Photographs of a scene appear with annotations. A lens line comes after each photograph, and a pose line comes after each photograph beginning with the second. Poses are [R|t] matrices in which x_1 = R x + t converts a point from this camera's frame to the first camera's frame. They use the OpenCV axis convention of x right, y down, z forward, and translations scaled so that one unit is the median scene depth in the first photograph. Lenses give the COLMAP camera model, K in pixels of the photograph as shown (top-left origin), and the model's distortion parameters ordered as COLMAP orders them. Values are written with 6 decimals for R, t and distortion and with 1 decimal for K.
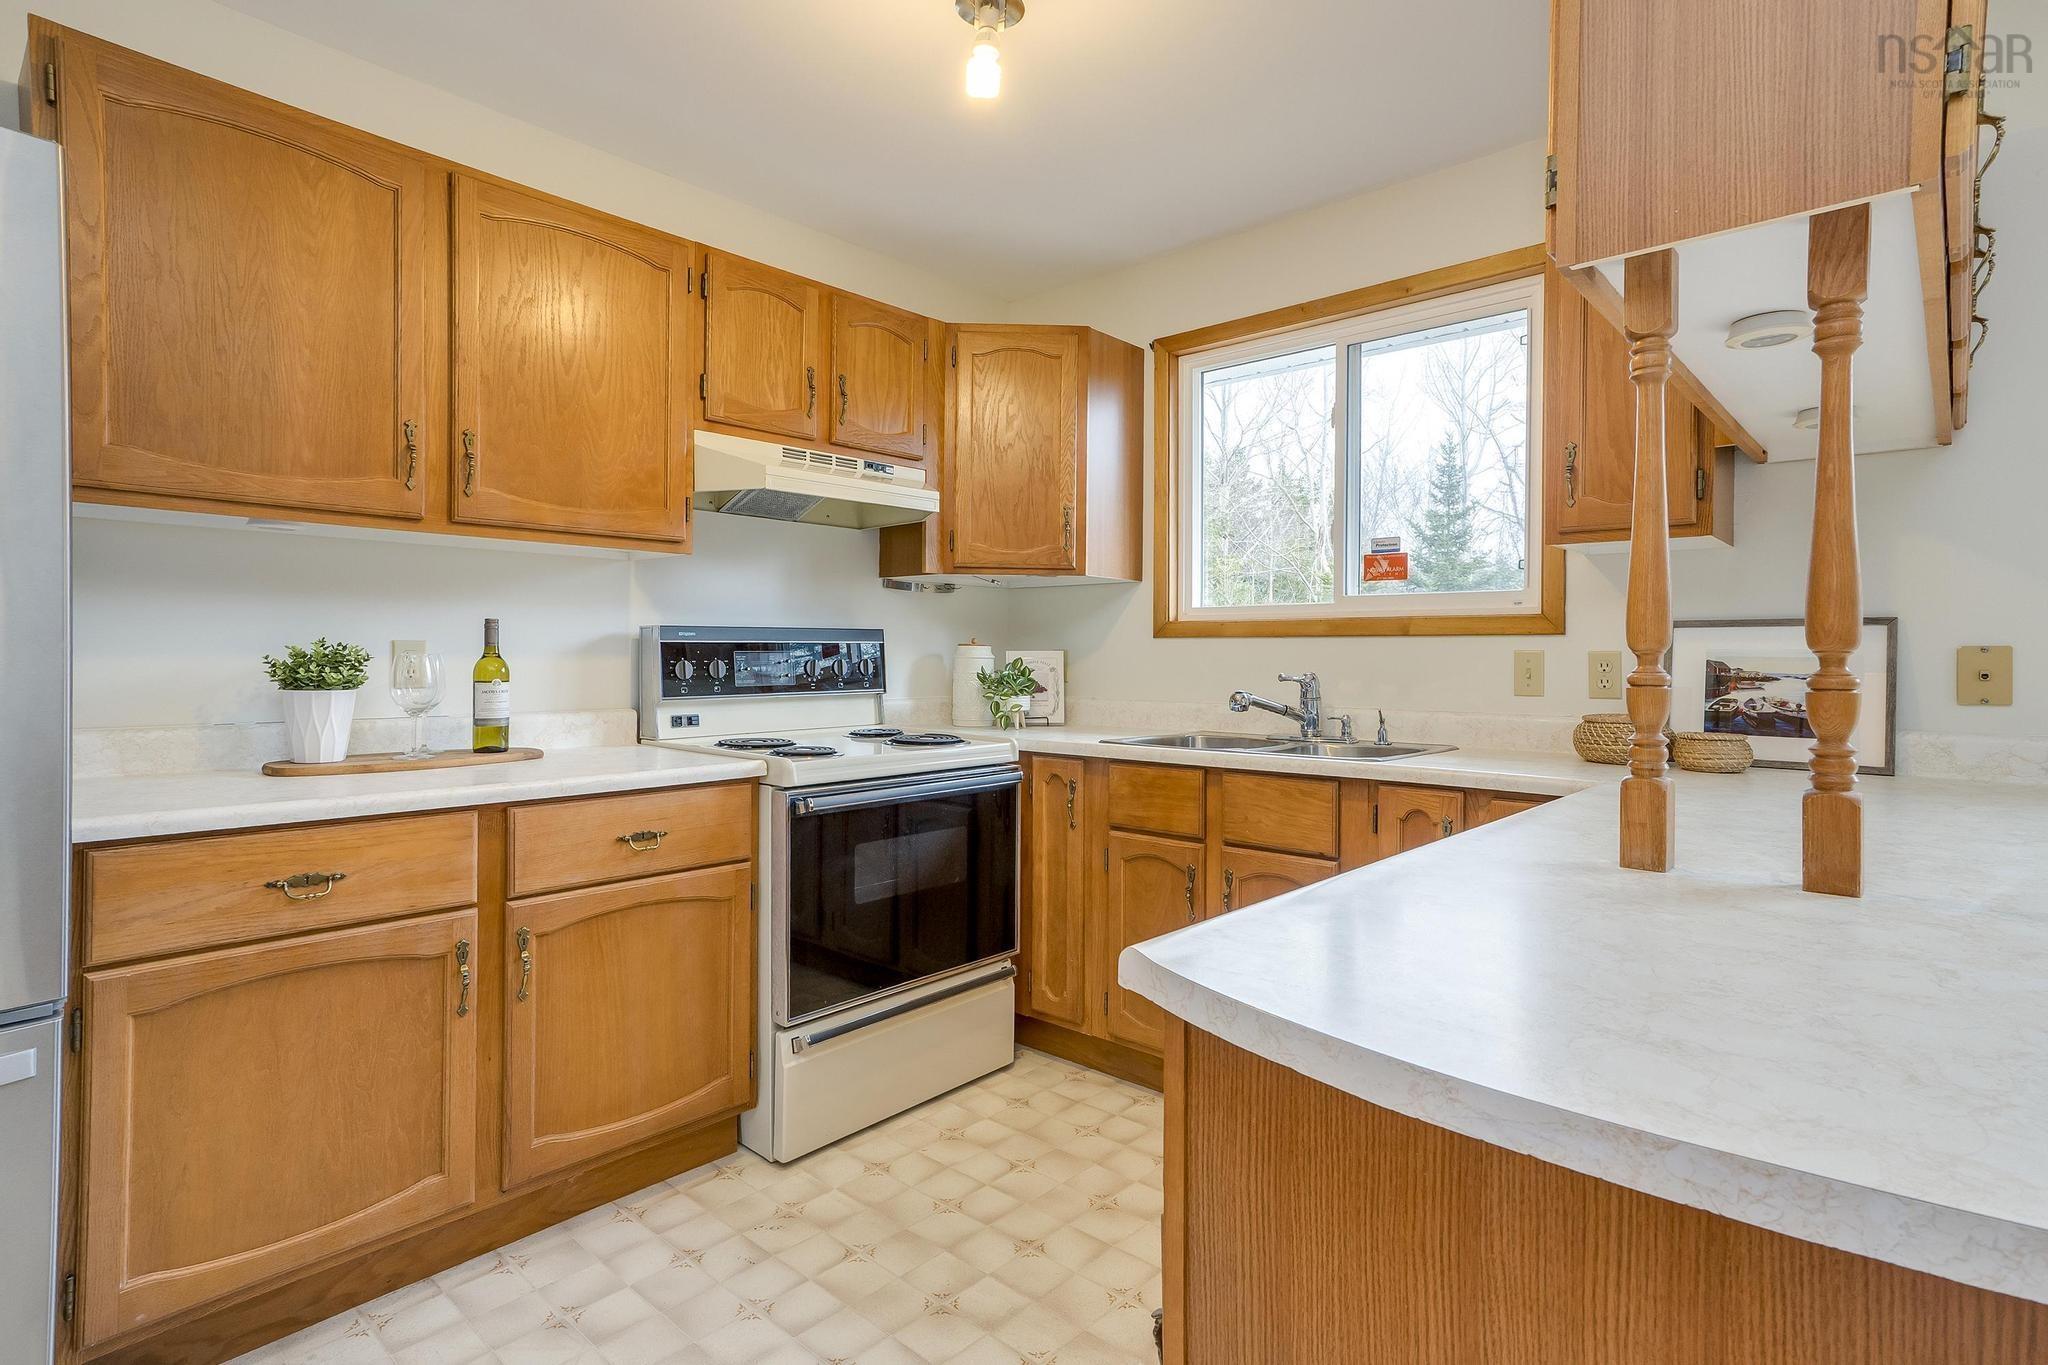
lens RADIAL K [[1019.7, 0, 1024.7], [0, 1019.7, 652.5], [0, 0, 1]] dist [0.005930, 0.000255]
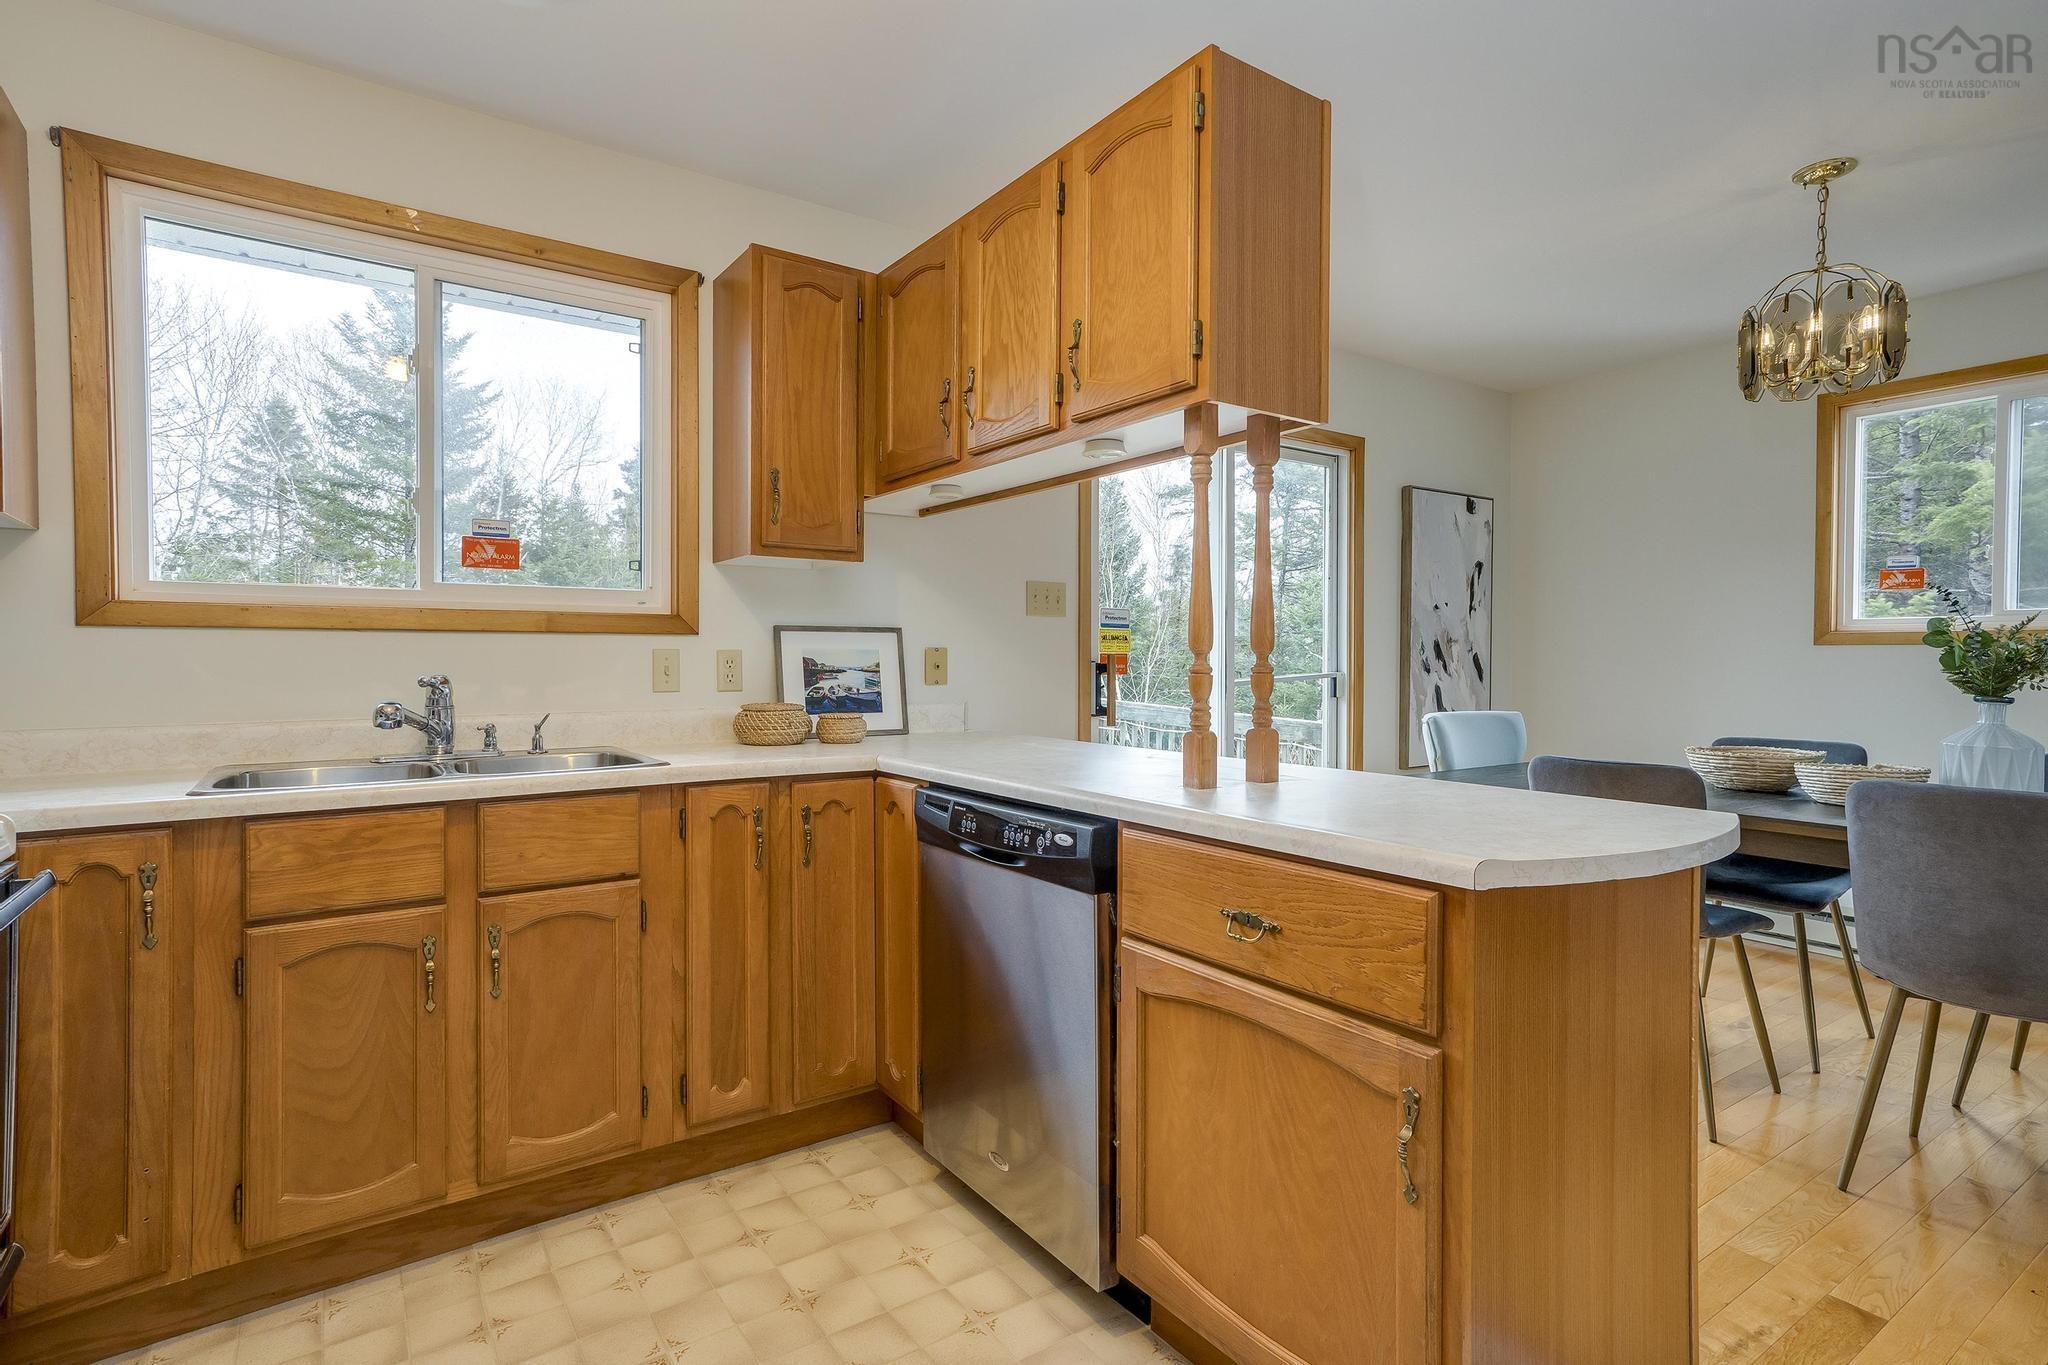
lens RADIAL K [[1009.4, 0, 1027.3], [0, 1009.4, 668.1], [0, 0, 1]] dist [0.003496, 0.001633]
pose [[0.218828, -0.014354, 0.975658, -0.446449], [-0.002775, 0.999879, 0.015332, 0.000870], [-0.975759, -0.006062, 0.218762, 0.409371]]
